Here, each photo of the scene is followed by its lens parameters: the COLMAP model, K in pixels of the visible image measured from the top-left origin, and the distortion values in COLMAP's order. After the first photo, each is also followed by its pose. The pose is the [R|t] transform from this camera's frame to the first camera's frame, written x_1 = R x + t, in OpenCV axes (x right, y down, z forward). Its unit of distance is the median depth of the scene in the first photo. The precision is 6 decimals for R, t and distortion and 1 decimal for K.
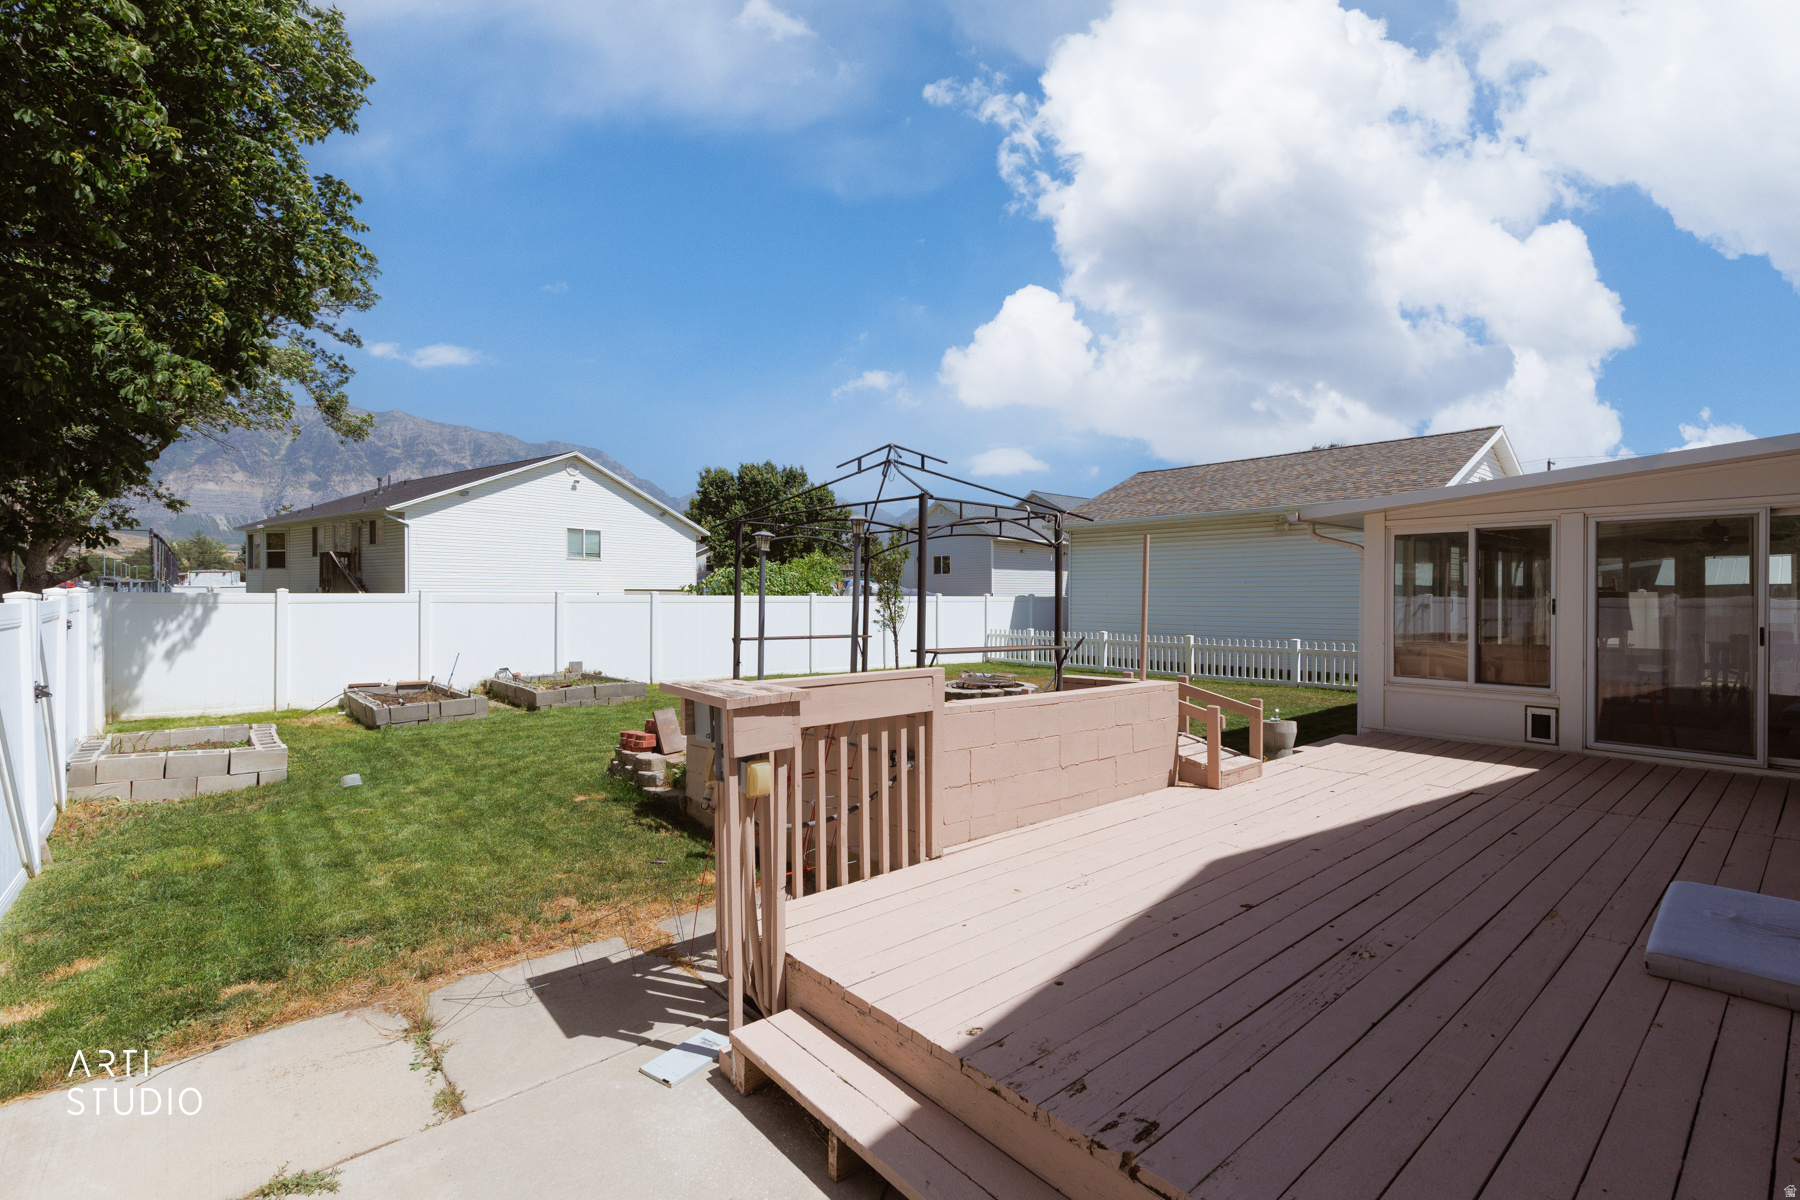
lens RADIAL K [[806.6, 0, 903.1], [0, 806.6, 600.0], [0, 0, 1]] dist [0.003921, 0.001199]
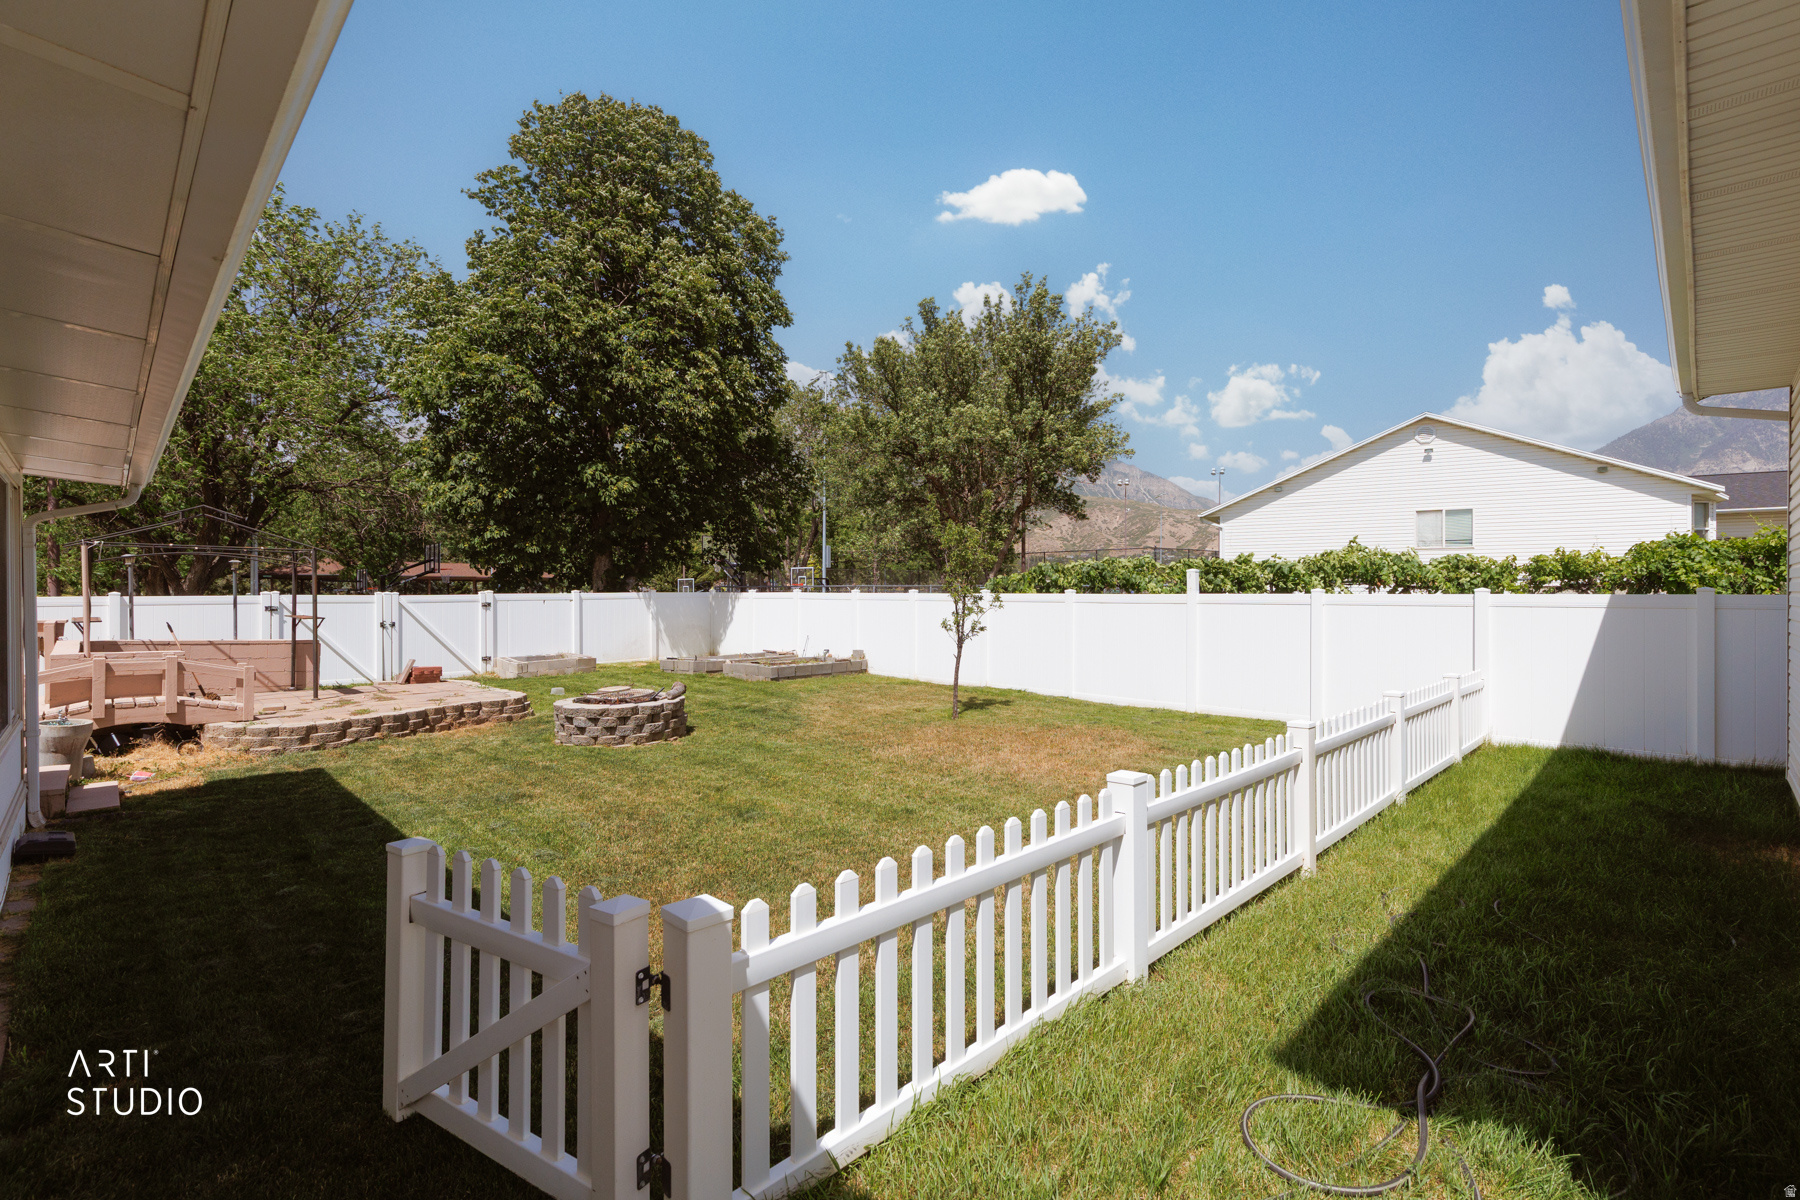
lens RADIAL K [[806.6, 0, 906.8], [0, 806.6, 597.9], [0, 0, 1]] dist [0.003921, 0.001199]
pose [[0.065425, 0.001694, -0.997856, 2.895855], [-0.008351, 0.999964, 0.001150, -0.005697], [0.997823, 0.008258, 0.065437, 3.837572]]
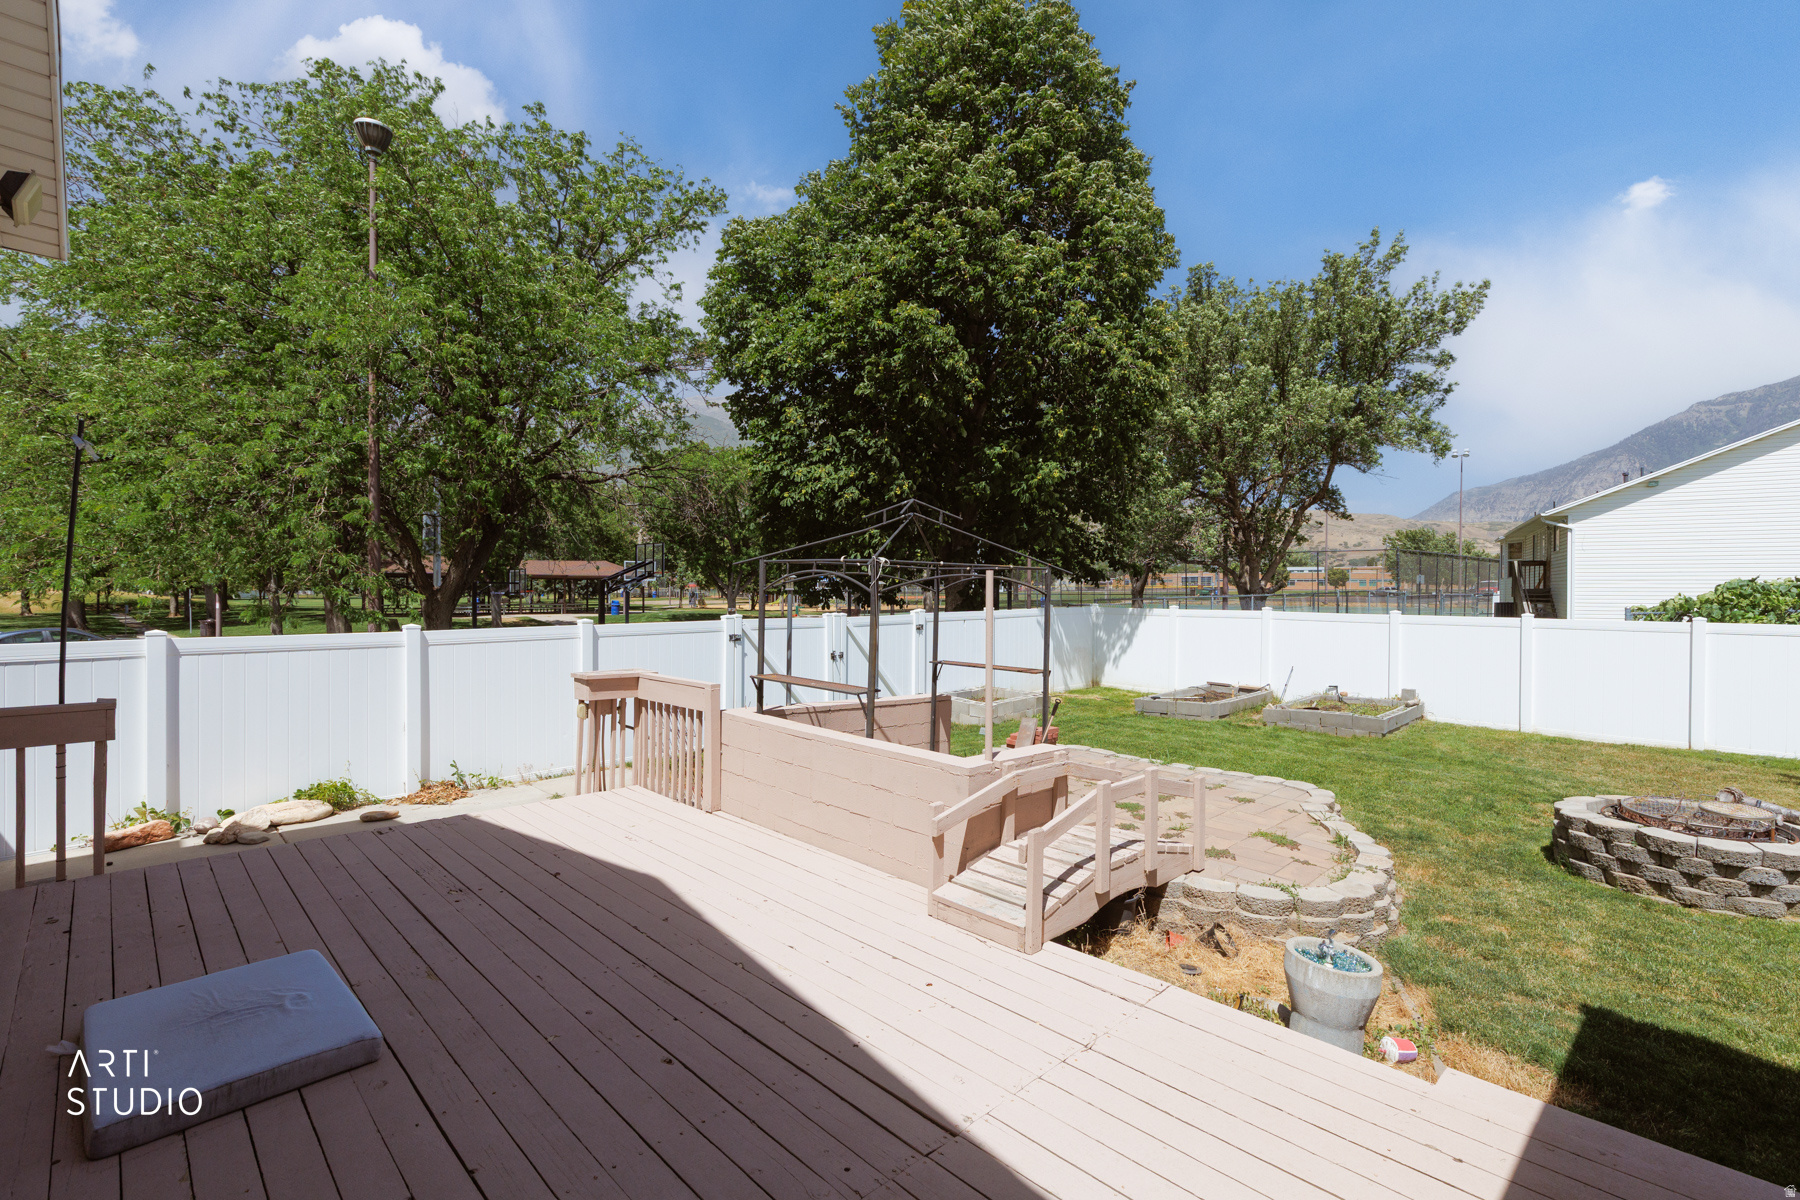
lens RADIAL K [[806.6, 0, 887.8], [0, 806.6, 597.1], [0, 0, 1]] dist [0.003921, 0.001199]
pose [[0.060041, 0.004630, -0.998185, 1.693292], [-0.012057, 0.999920, 0.003913, -0.087327], [0.998123, 0.011800, 0.060092, 1.381012]]
